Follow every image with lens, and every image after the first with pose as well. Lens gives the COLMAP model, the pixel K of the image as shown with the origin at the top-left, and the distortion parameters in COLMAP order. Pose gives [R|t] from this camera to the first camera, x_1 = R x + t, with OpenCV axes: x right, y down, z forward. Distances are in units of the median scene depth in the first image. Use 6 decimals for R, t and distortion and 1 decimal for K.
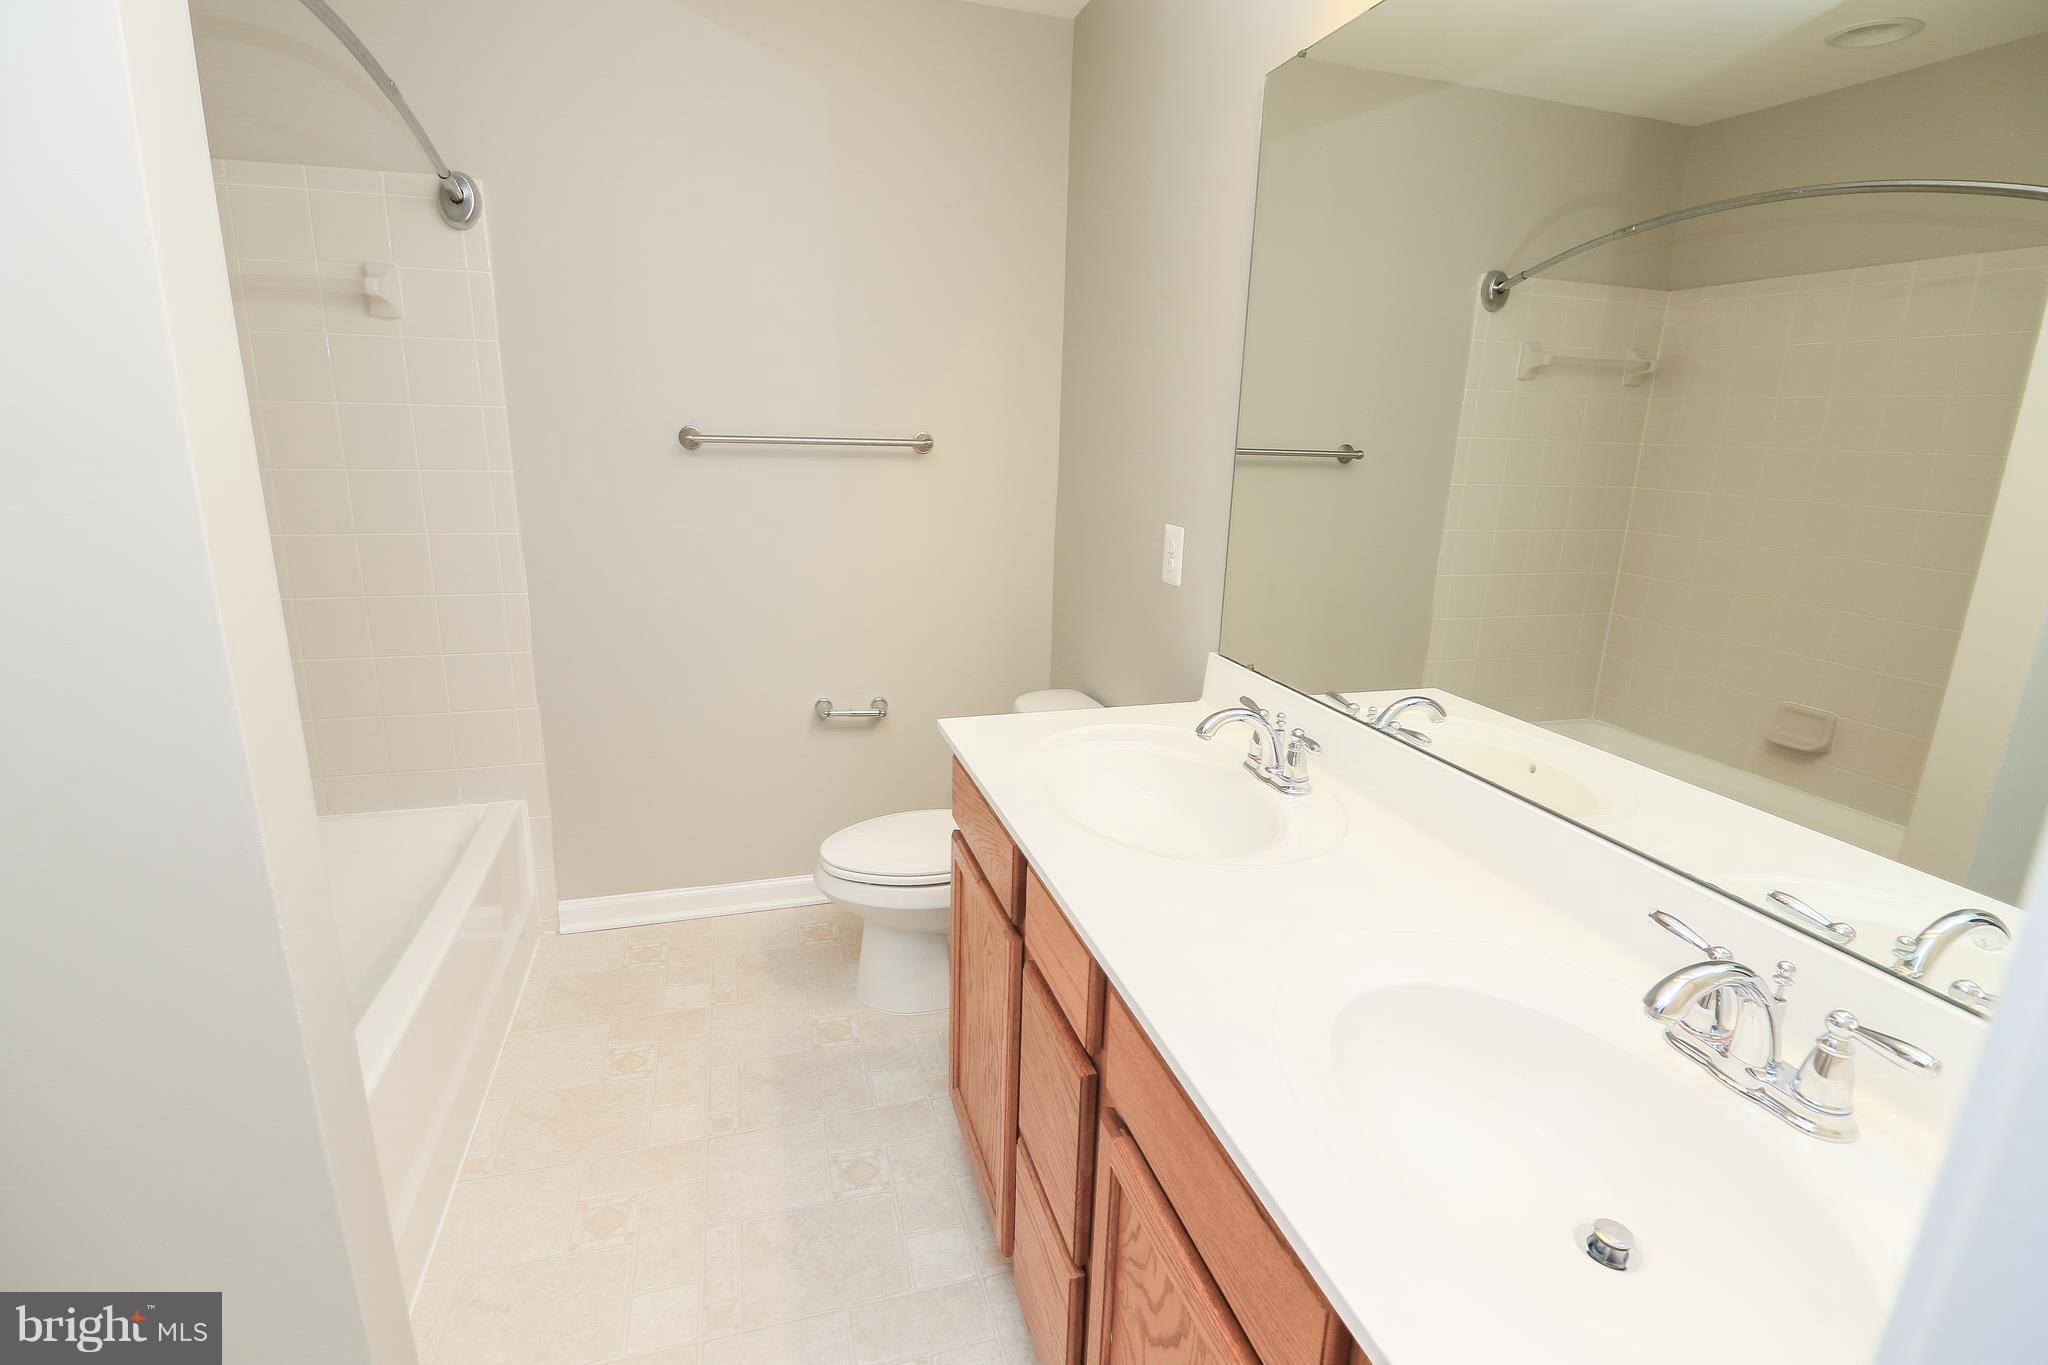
lens RADIAL K [[937.7, 0, 1027.2], [0, 937.7, 672.3], [0, 0, 1]] dist [-0.009250, -0.003377]
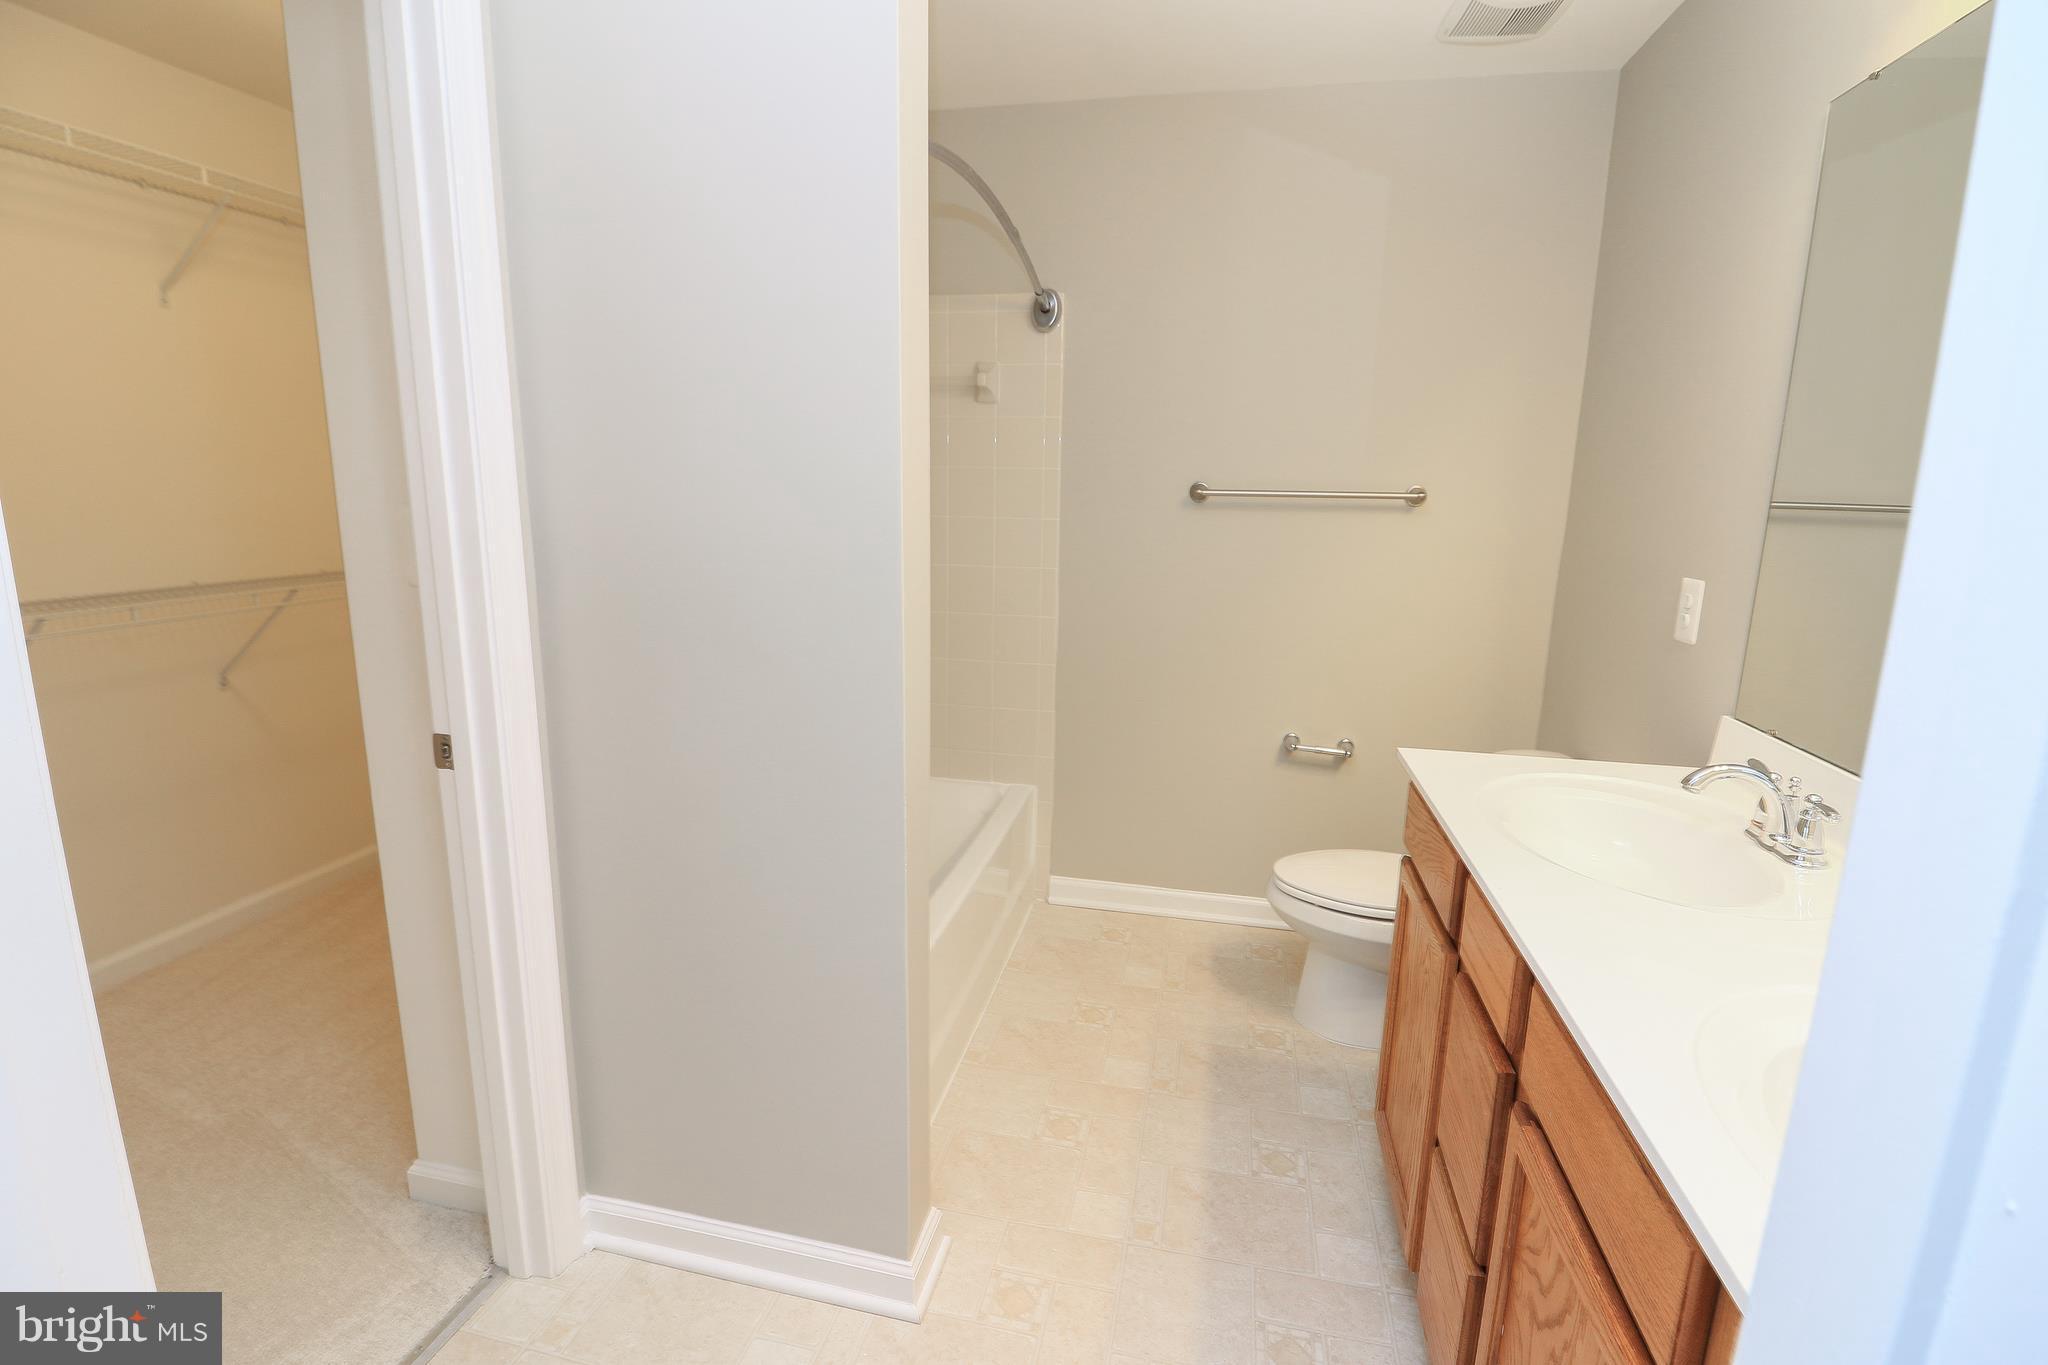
lens RADIAL K [[937.7, 0, 1018.7], [0, 937.7, 673.4], [0, 0, 1]] dist [-0.009250, -0.003377]
pose [[0.869589, 0.085263, -0.486360, 0.037069], [-0.116575, 0.992585, -0.034421, 0.051127], [0.479819, 0.086629, 0.873080, -0.132346]]
